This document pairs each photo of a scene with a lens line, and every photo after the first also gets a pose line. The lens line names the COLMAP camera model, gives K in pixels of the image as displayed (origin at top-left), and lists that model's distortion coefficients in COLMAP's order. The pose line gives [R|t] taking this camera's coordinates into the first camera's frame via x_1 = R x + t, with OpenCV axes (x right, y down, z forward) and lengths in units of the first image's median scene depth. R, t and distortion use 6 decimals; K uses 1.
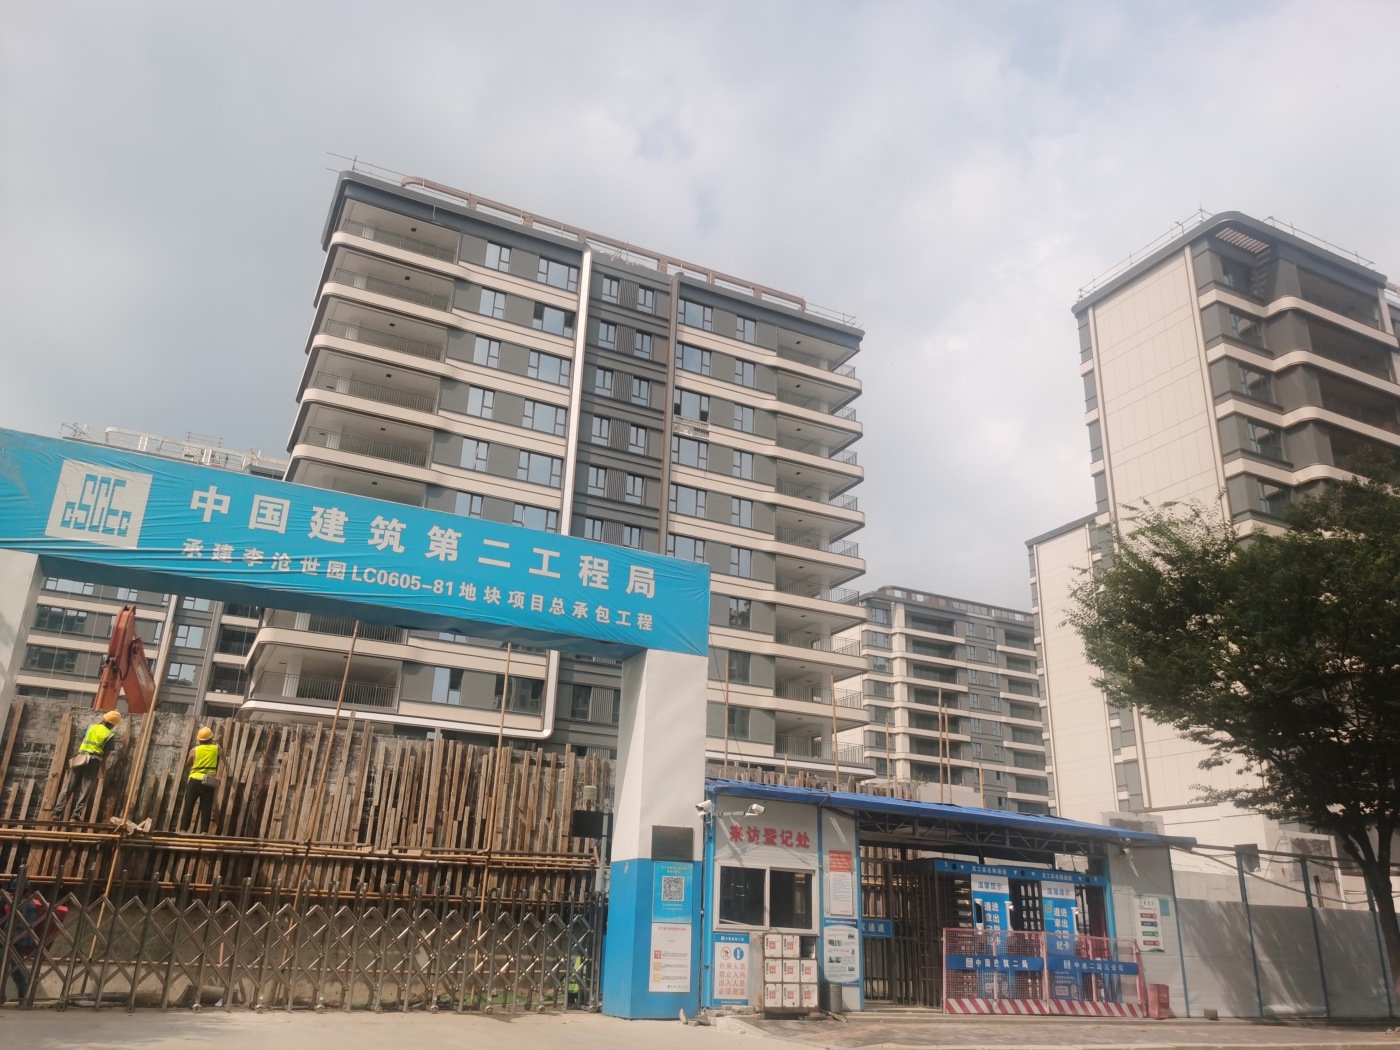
lens RADIAL K [[1083.3, 0, 693.4], [0, 1083.3, 516.1], [0, 0, 1]] dist [0.068400, -0.094573]
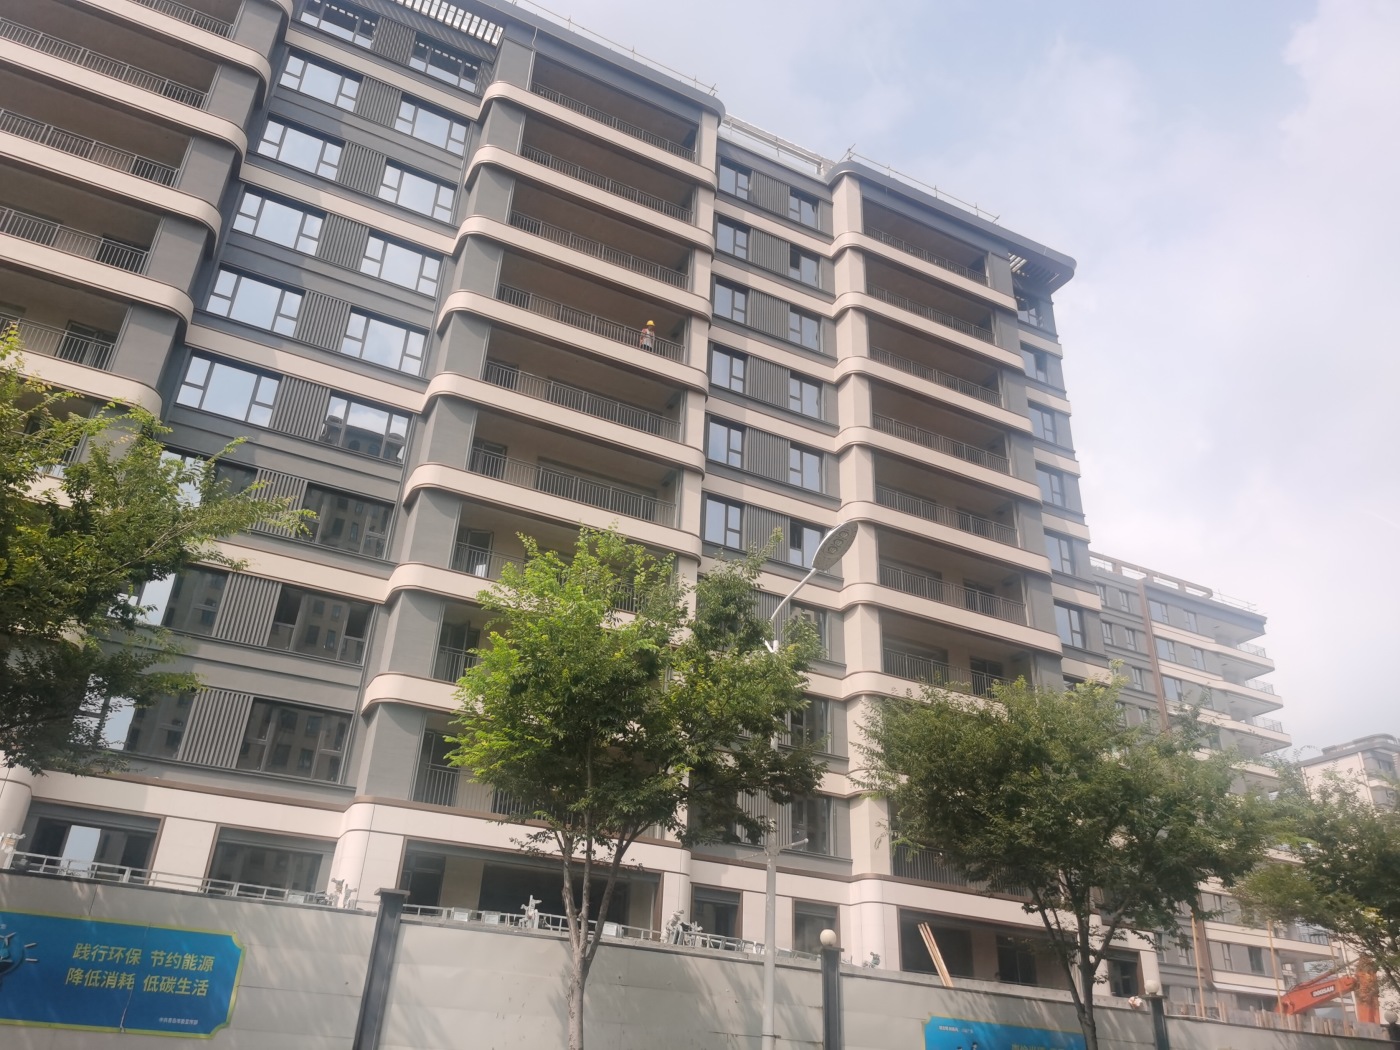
lens RADIAL K [[1083.3, 0, 693.4], [0, 1083.3, 516.1], [0, 0, 1]] dist [0.068400, -0.094573]
pose [[0.999959, 0.003195, 0.008457, -0.533848], [-0.001916, 0.989114, -0.147137, -0.107128], [-0.008835, 0.147115, 0.989080, -0.245357]]
